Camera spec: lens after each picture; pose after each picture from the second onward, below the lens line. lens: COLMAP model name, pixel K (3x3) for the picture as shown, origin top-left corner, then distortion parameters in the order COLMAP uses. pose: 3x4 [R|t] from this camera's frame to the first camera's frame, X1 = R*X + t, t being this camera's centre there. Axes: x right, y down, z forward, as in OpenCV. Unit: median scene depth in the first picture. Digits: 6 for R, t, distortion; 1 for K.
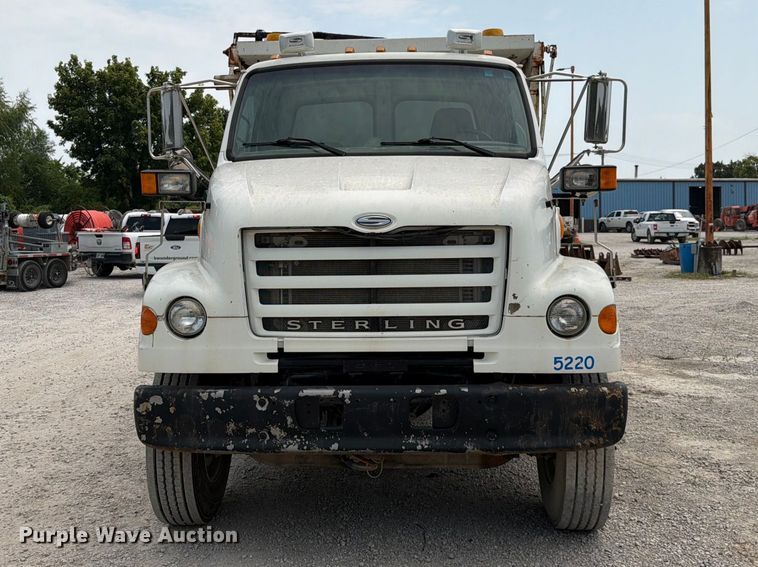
lens RADIAL K [[892.9, 0, 375.4], [0, 892.9, 284.4], [0, 0, 1]] dist [0.174980, 0.000000]
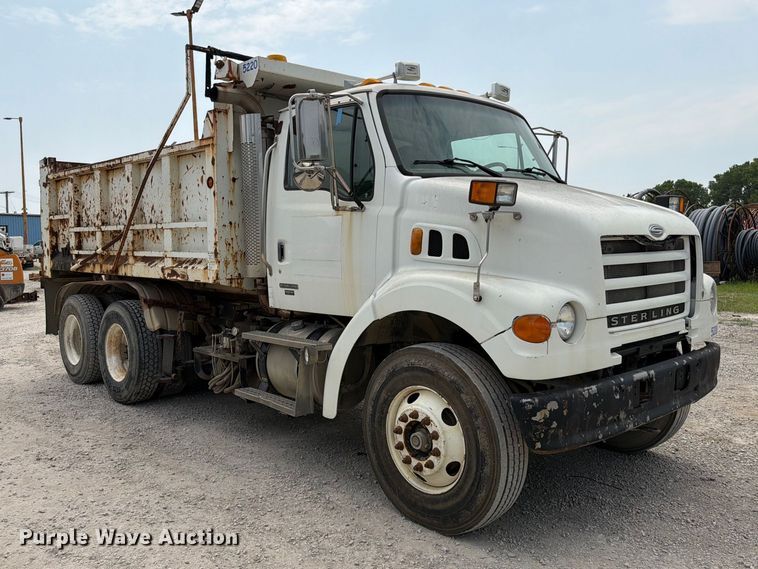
lens RADIAL K [[667.2, 0, 364.0], [0, 667.2, 287.5], [0, 0, 1]] dist [0.054724, -0.015437]
pose [[0.699139, -0.045148, 0.713559, -0.937962], [0.055844, 0.998404, 0.008455, -0.023147], [-0.712802, 0.033937, 0.700544, 0.629145]]
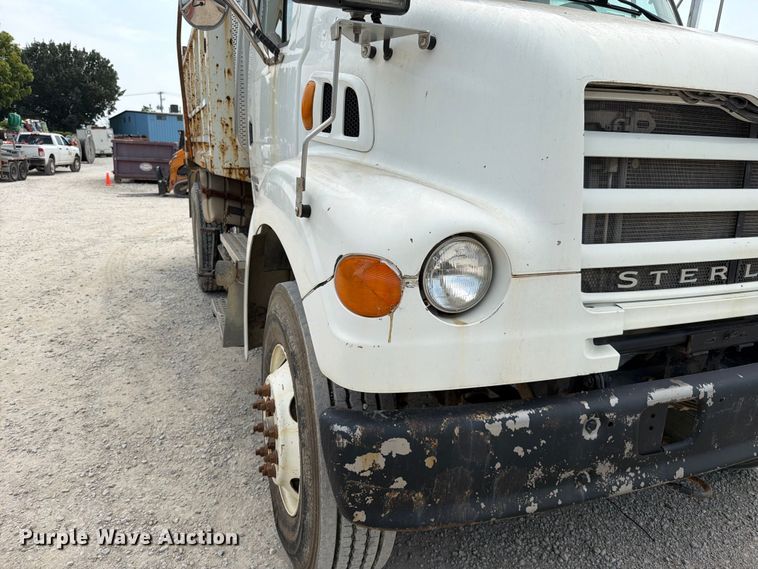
lens RADIAL K [[535.8, 0, 400.5], [0, 535.8, 297.3], [0, 0, 1]] dist [0.049470, -0.063638]
pose [[0.902767, -0.074390, 0.423648, -0.362082], [-0.008144, 0.981798, 0.189754, -0.005905], [-0.430053, -0.174754, 0.885729, 0.770659]]
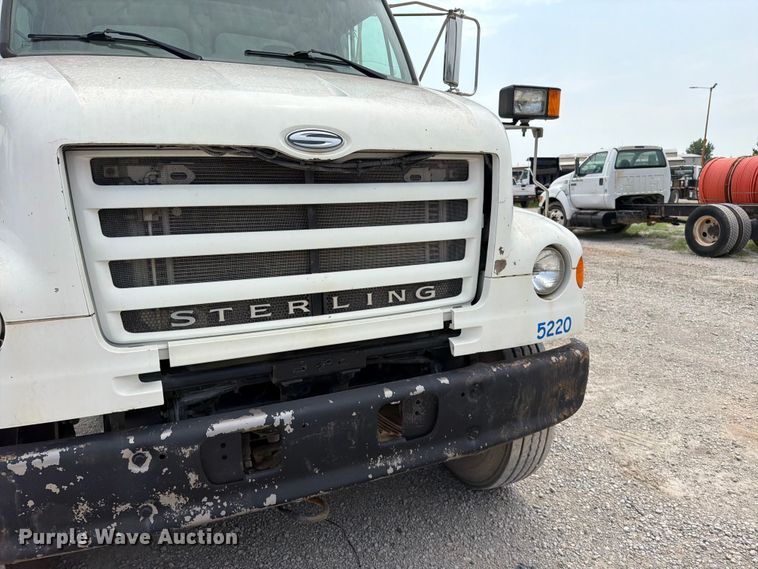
lens RADIAL K [[535.8, 0, 388.6], [0, 535.8, 290.8], [0, 0, 1]] dist [0.049470, -0.063638]
pose [[0.890953, -0.087641, 0.445557, -0.128390], [0.034185, 0.991359, 0.126642, -0.013097], [-0.452806, -0.097601, 0.886251, 0.630881]]
